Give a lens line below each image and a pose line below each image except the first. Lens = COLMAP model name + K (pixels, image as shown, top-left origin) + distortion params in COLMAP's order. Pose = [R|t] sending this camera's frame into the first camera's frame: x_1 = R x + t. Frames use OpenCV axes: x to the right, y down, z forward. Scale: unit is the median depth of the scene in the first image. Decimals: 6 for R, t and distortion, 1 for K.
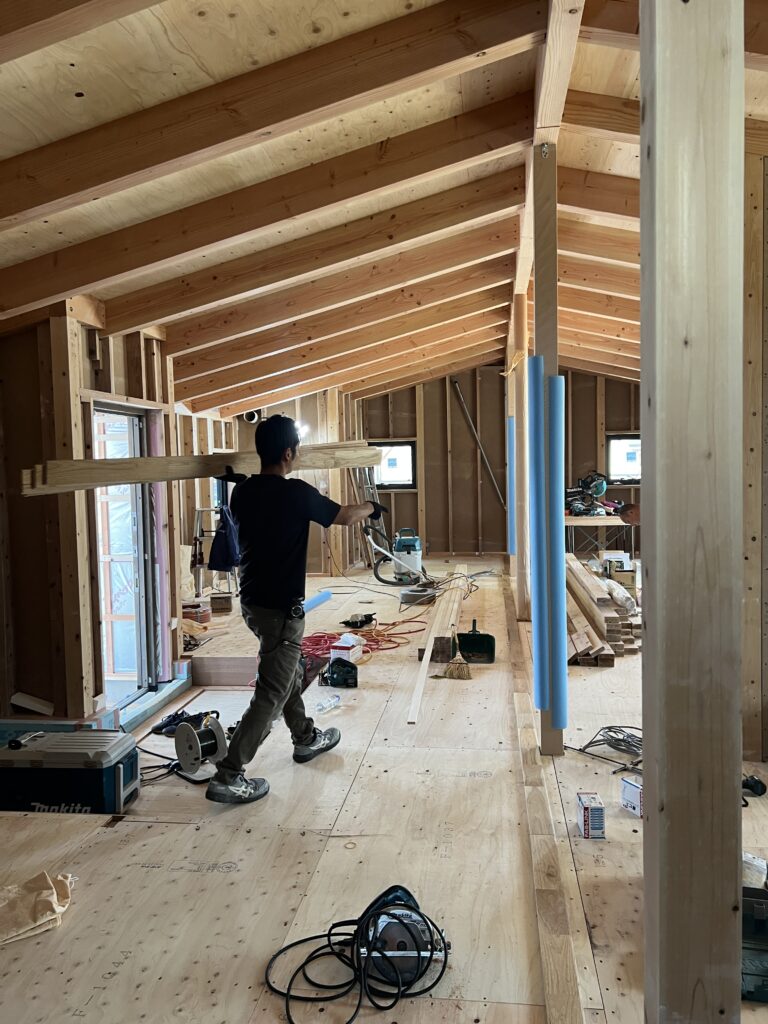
lens RADIAL K [[769.8, 0, 384.0], [0, 769.8, 512.0], [0, 0, 1]] dist [0.038517, 0.000880]
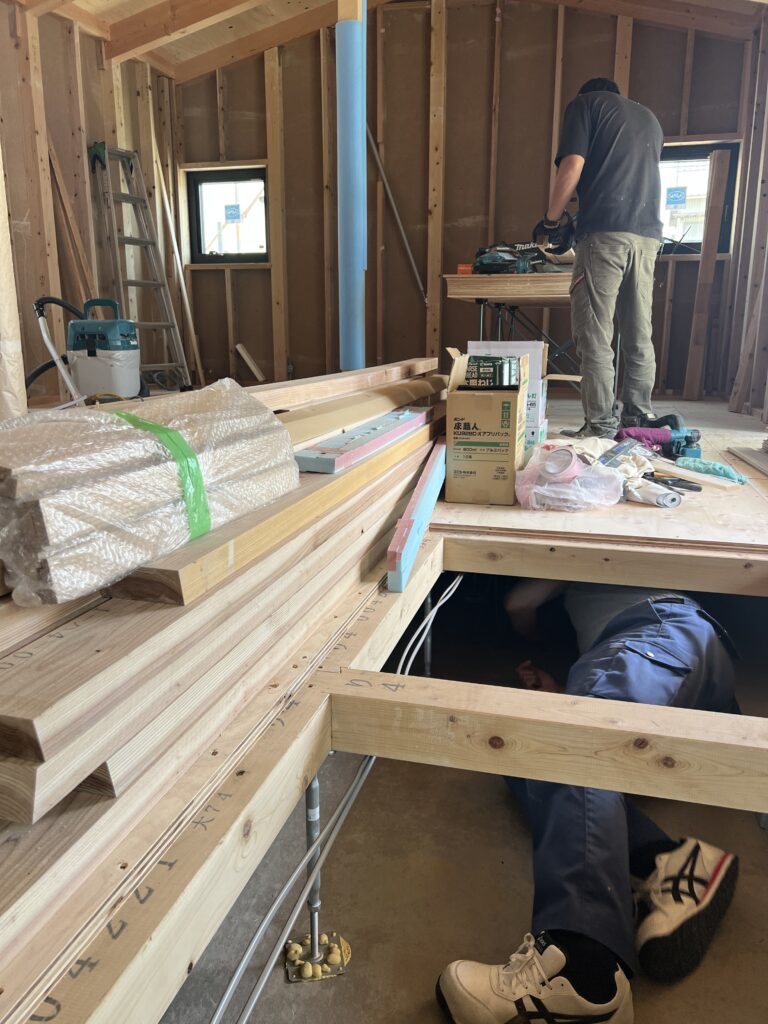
lens RADIAL K [[827.8, 0, 384.0], [0, 827.8, 512.0], [0, 0, 1]] dist [-0.005023, -0.002639]
pose [[0.993868, 0.052295, -0.097422, 0.191829], [-0.037092, 0.987716, 0.151796, 0.053830], [0.104163, -0.147251, 0.983599, 0.419461]]
